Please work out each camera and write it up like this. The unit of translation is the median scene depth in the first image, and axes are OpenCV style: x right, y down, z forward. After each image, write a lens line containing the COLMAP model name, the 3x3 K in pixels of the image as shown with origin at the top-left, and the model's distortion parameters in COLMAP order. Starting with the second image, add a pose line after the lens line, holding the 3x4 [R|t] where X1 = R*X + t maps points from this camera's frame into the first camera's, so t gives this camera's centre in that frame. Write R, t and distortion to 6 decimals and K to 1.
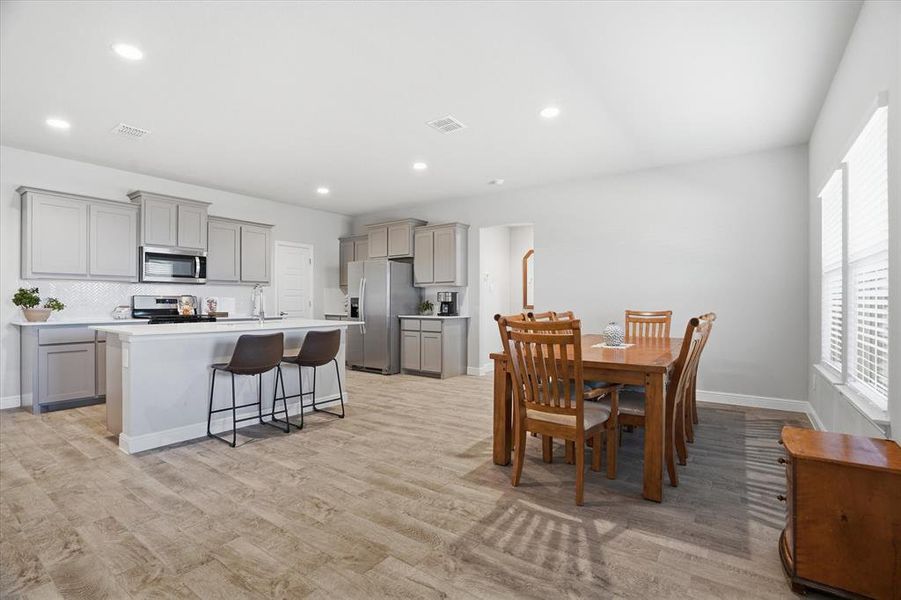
lens RADIAL K [[423.4, 0, 452.7], [0, 423.4, 299.5], [0, 0, 1]] dist [-0.061208, 0.025083]
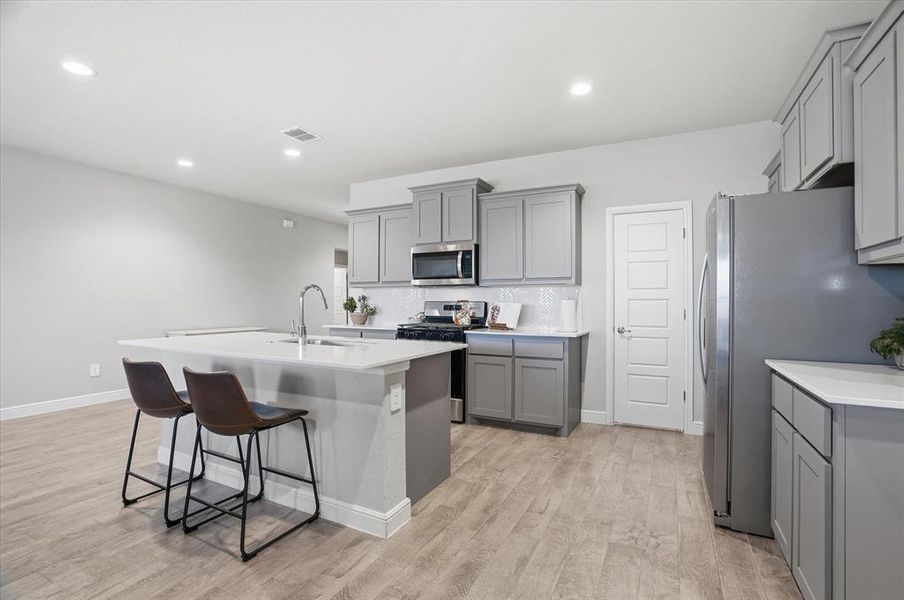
lens RADIAL K [[424.8, 0, 454.2], [0, 424.8, 299.5], [0, 0, 1]] dist [-0.061208, 0.025083]
pose [[0.151026, -0.007895, -0.988498, 0.190530], [0.002648, 0.999968, -0.007582, -0.006249], [0.988526, -0.001473, 0.151042, 0.938723]]
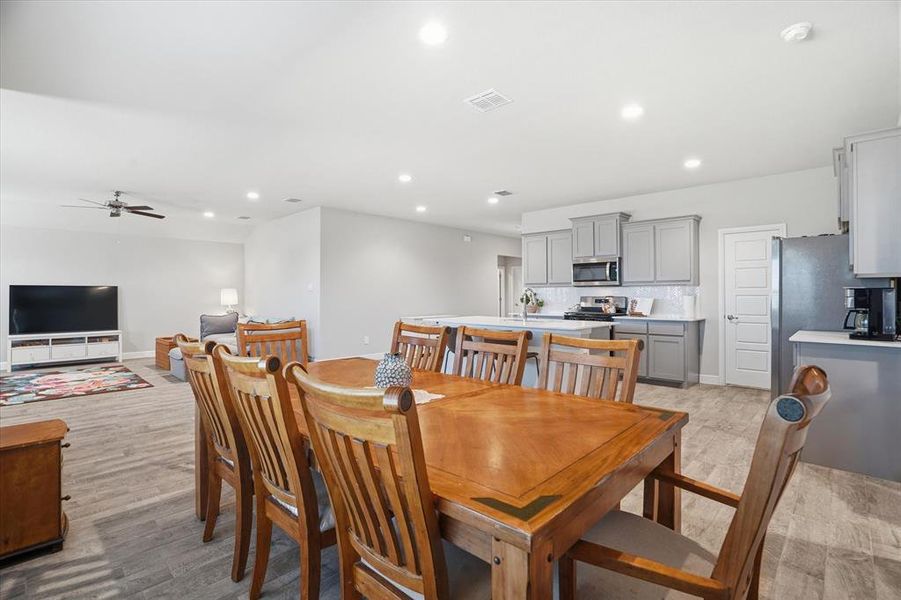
lens RADIAL K [[422.0, 0, 454.2], [0, 422.0, 292.9], [0, 0, 1]] dist [-0.060908, 0.019875]
pose [[-0.136597, -0.006582, -0.990605, 0.634703], [0.005172, 0.999960, -0.007357, -0.013918], [0.990613, -0.006128, -0.136557, 0.797059]]
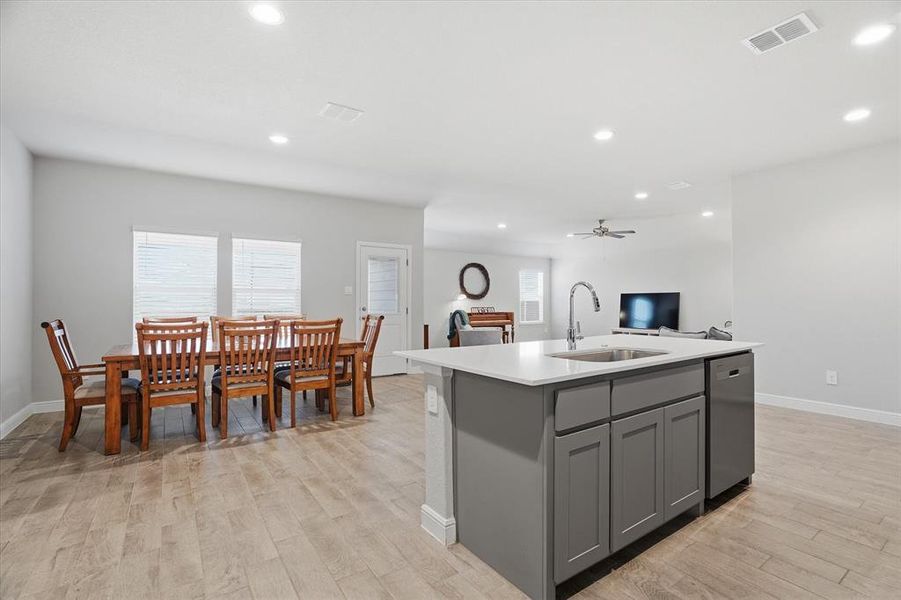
lens RADIAL K [[423.4, 0, 452.7], [0, 423.4, 299.5], [0, 0, 1]] dist [-0.061208, 0.025083]
pose [[-0.940453, 0.001827, 0.339919, -0.414466], [-0.002255, 0.999930, -0.011613, -0.004669], [-0.339917, -0.011688, -0.940383, 1.340014]]
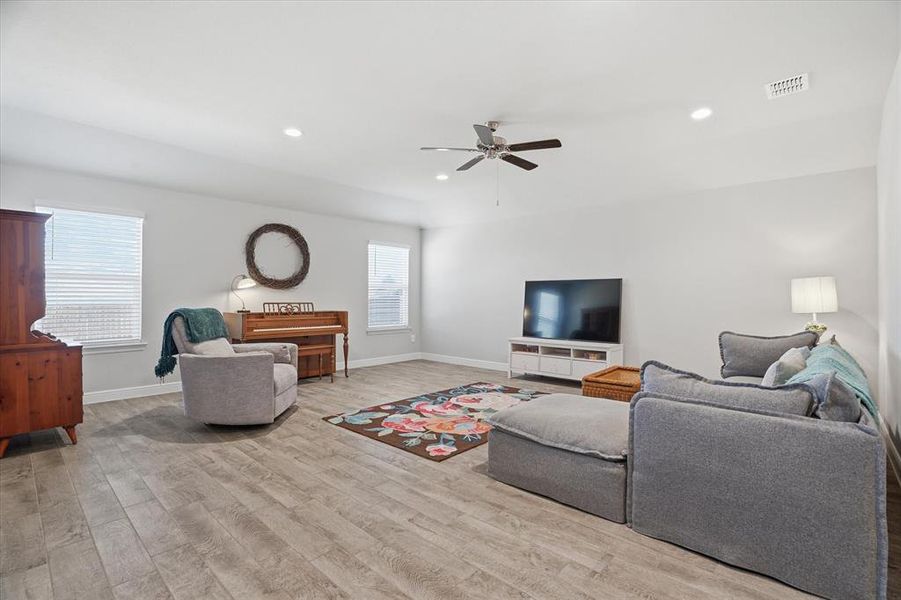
lens RADIAL K [[423.4, 0, 452.7], [0, 423.4, 299.5], [0, 0, 1]] dist [-0.061208, 0.025083]
pose [[-0.992974, -0.004943, 0.118231, -0.424550], [-0.005015, 0.999987, -0.000307, -0.001439], [-0.118228, -0.000898, -0.992986, 0.432017]]
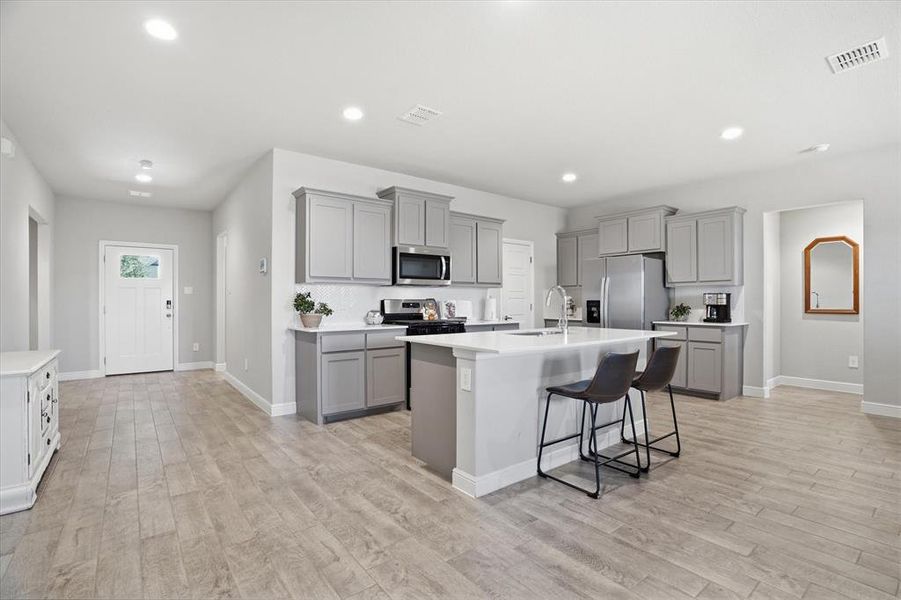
lens RADIAL K [[423.4, 0, 452.7], [0, 423.4, 299.5], [0, 0, 1]] dist [-0.061208, 0.025083]
pose [[0.959835, -0.003039, -0.280550, -0.359994], [0.003152, 0.999995, -0.000047, -0.009022], [0.280548, -0.000839, 0.959839, 0.117498]]
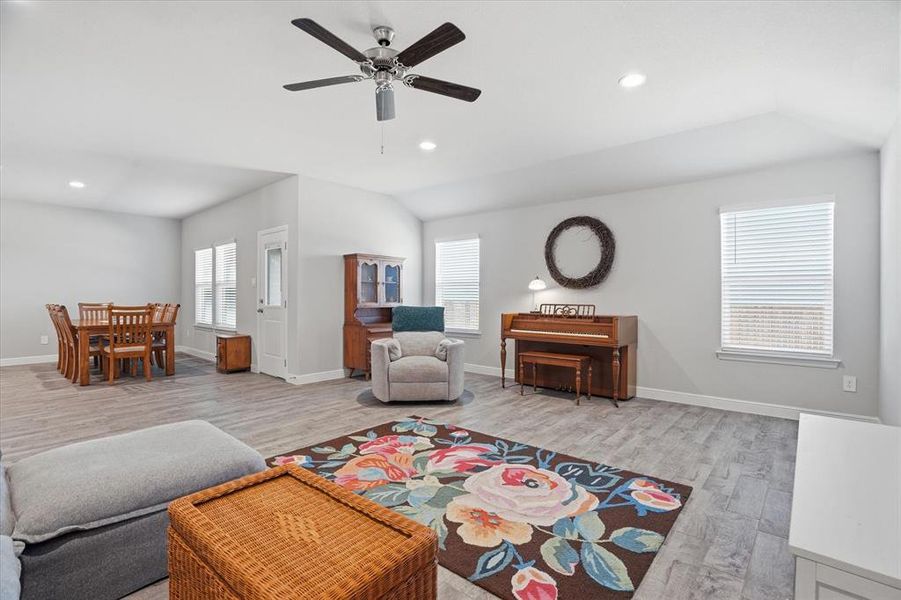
lens RADIAL K [[423.4, 0, 452.7], [0, 423.4, 299.5], [0, 0, 1]] dist [-0.061208, 0.025083]
pose [[0.094806, -0.008970, 0.995455, -0.885701], [-0.006835, 0.999930, 0.009661, -0.010274], [-0.995472, -0.007720, 0.094738, -0.459971]]
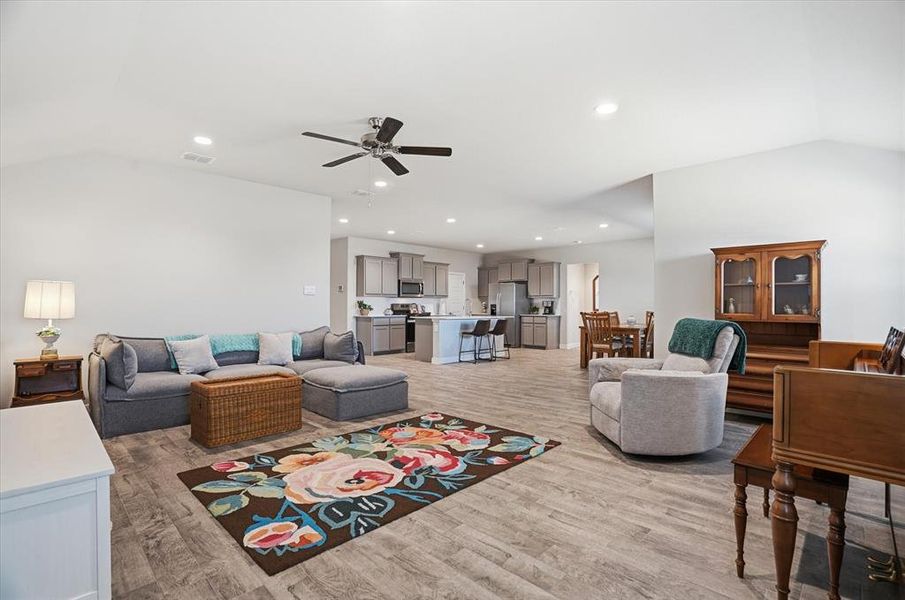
lens RADIAL K [[425.2, 0, 454.7], [0, 425.2, 299.5], [0, 0, 1]] dist [-0.061208, 0.025083]
pose [[0.987834, -0.000766, -0.155511, -0.157580], [-0.000835, 0.999947, -0.010234, -0.007985], [0.155511, 0.010239, 0.987781, -1.023560]]
